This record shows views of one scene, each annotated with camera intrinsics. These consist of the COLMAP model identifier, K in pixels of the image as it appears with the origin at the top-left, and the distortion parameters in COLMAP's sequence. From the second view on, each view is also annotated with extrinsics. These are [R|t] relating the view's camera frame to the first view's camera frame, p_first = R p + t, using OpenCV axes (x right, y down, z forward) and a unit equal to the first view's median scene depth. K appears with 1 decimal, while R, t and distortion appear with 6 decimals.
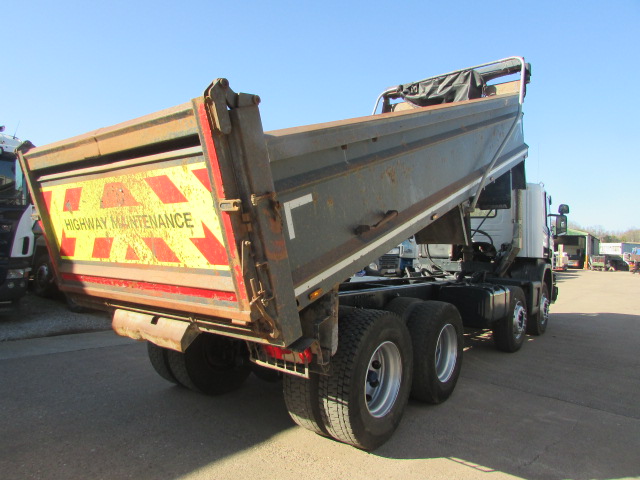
lens RADIAL K [[439.9, 0, 314.4], [0, 439.9, 241.1], [0, 0, 1]] dist [-0.021448, 0.000094]
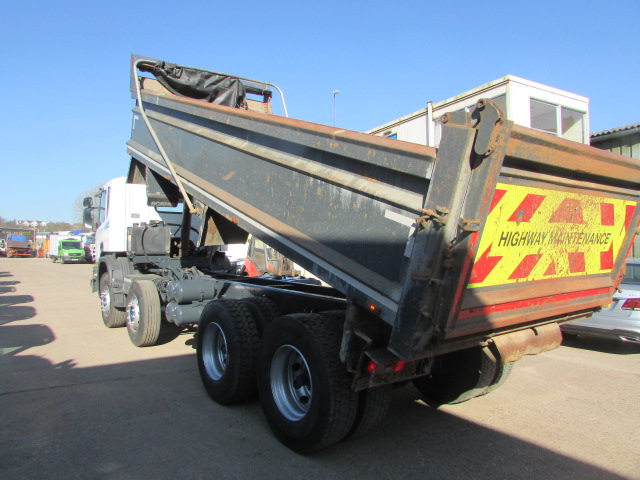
lens RADIAL K [[439.9, 0, 313.7], [0, 439.9, 239.5], [0, 0, 1]] dist [-0.021448, 0.000094]
pose [[0.297752, -0.019536, 0.954443, -1.443195], [-0.008147, 0.999702, 0.023004, -0.053739], [-0.954609, -0.014625, 0.297504, 1.149524]]
